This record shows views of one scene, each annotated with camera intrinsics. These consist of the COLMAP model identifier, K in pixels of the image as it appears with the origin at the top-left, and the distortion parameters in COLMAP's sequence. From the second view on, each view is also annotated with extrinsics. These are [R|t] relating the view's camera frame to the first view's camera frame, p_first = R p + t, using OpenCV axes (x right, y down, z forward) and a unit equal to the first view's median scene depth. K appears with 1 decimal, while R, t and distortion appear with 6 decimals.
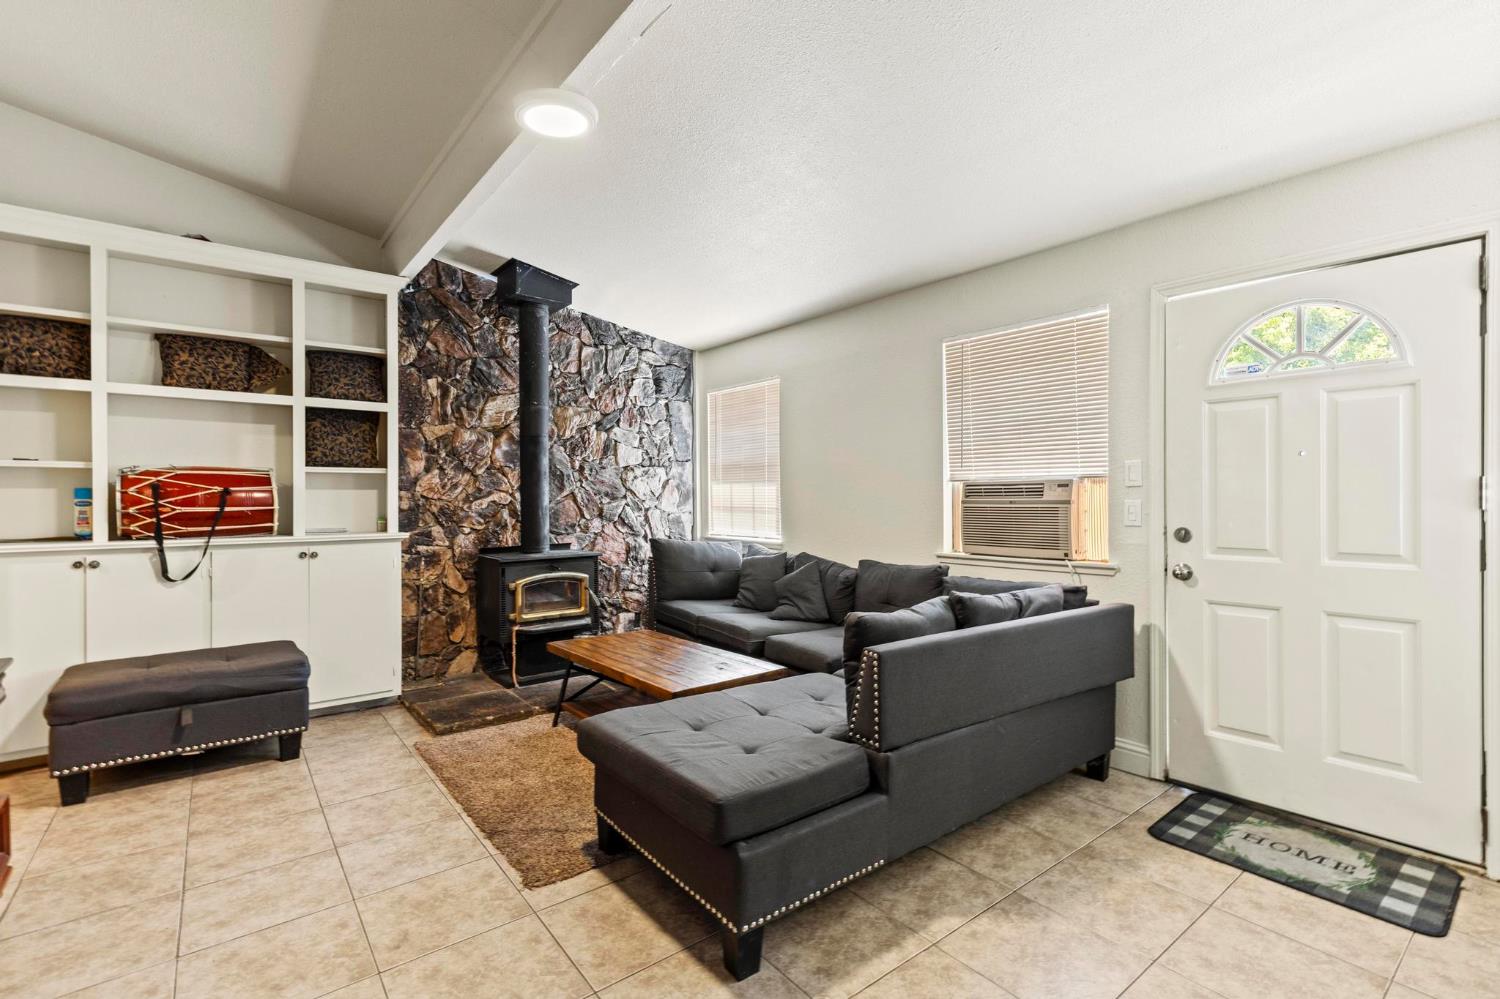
lens RADIAL K [[684.5, 0, 759.6], [0, 684.5, 492.9], [0, 0, 1]] dist [0.011430, -0.001489]
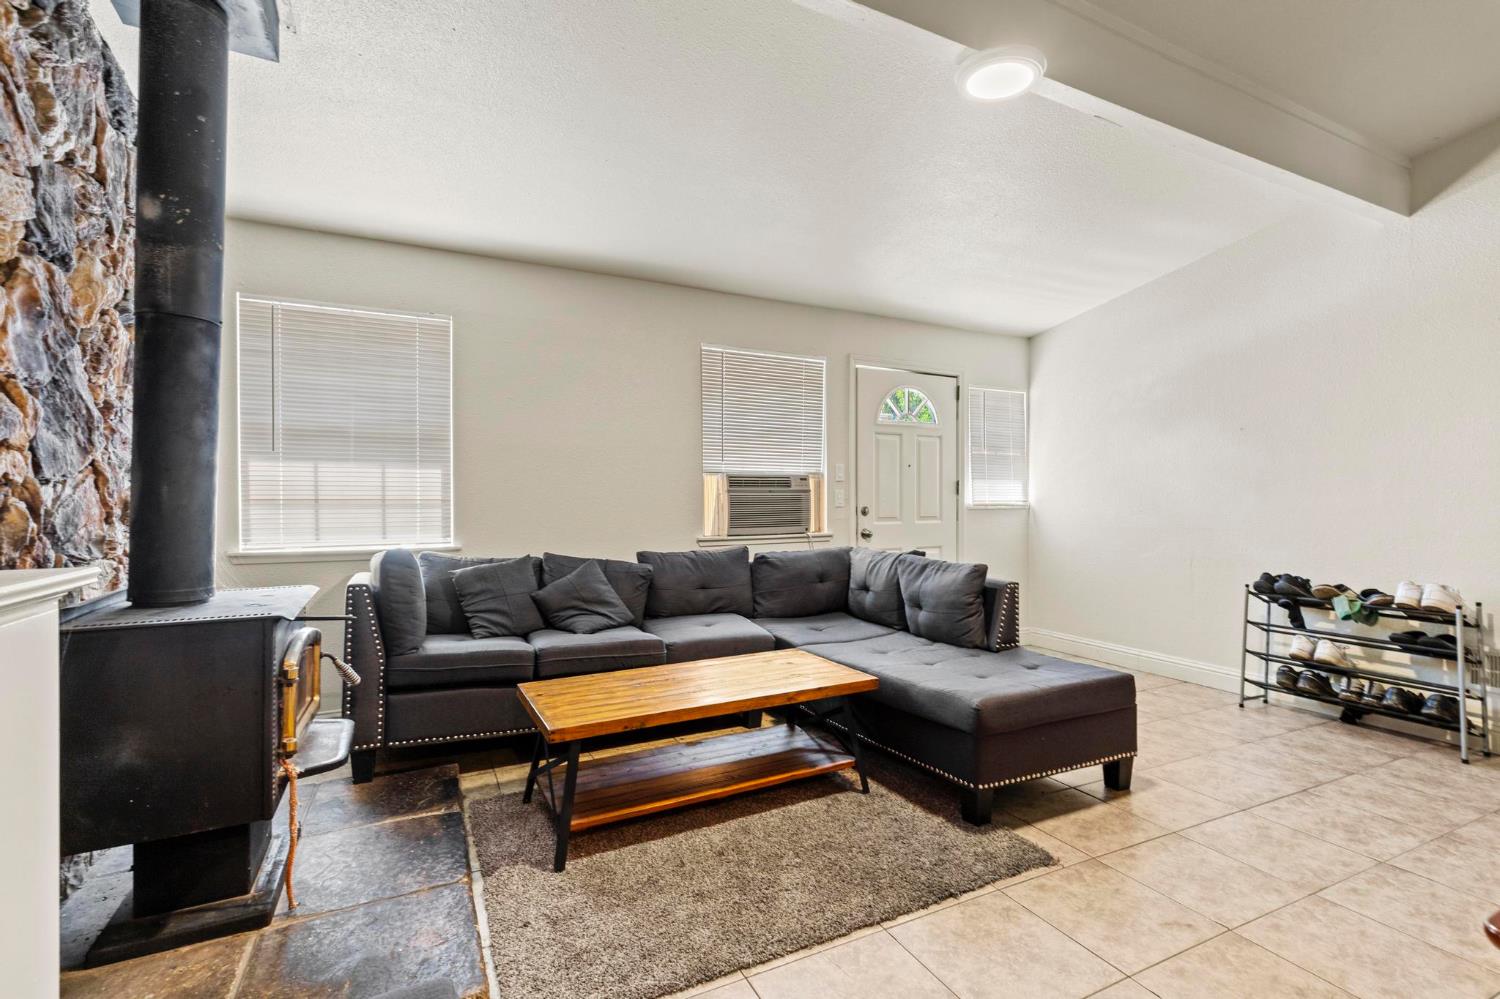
lens RADIAL K [[684.5, 0, 755.9], [0, 684.5, 504.8], [0, 0, 1]] dist [0.011430, -0.001489]
pose [[0.208266, -0.006453, 0.978051, -0.947972], [-0.004841, 0.999959, 0.007628, 0.030986], [-0.978060, -0.006324, 0.208226, 0.824436]]
